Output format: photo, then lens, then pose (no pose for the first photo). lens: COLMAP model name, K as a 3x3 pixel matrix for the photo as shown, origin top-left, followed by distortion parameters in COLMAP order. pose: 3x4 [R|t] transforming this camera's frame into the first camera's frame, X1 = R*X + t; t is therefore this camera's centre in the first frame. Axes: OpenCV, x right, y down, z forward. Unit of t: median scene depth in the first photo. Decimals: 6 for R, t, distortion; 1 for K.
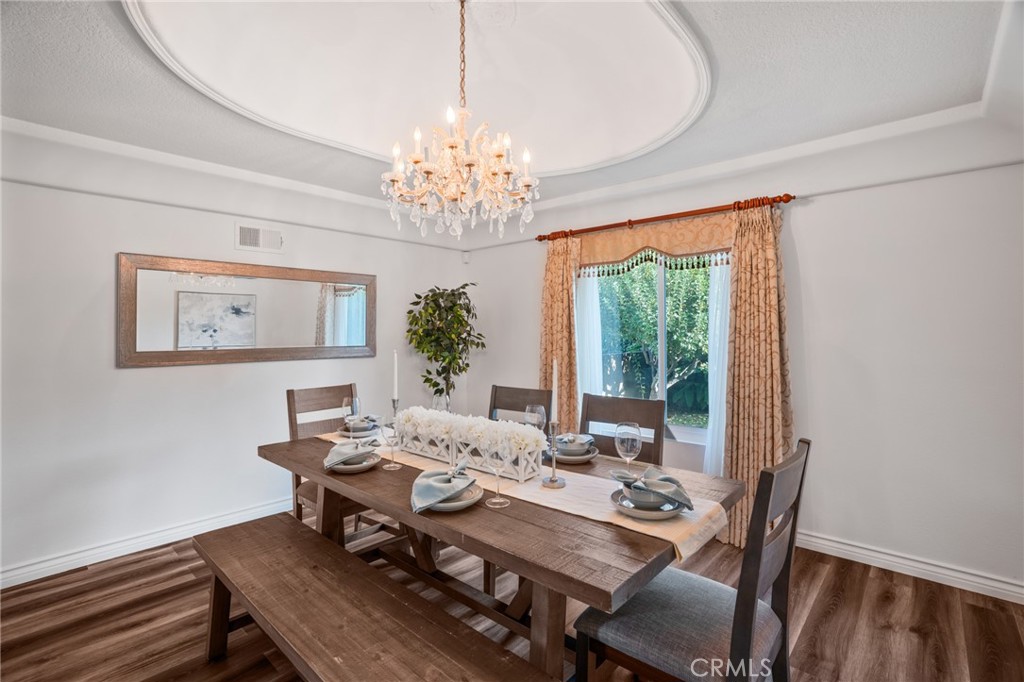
lens RADIAL K [[490.6, 0, 510.0], [0, 490.6, 333.8], [0, 0, 1]] dist [-0.041969, 0.008256]
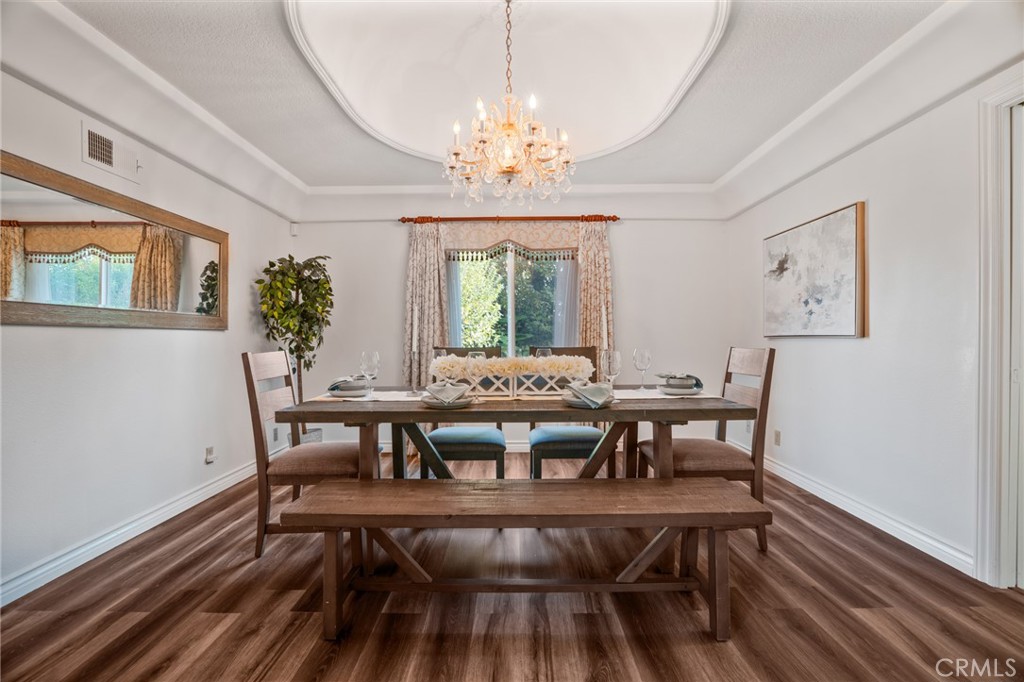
lens RADIAL K [[490.6, 0, 510.0], [0, 490.6, 346.4], [0, 0, 1]] dist [-0.041969, 0.008256]
pose [[0.737946, -0.011181, 0.674767, -0.558893], [0.008969, 0.999937, 0.006761, 0.084168], [-0.674800, 0.001062, 0.738000, 0.078914]]
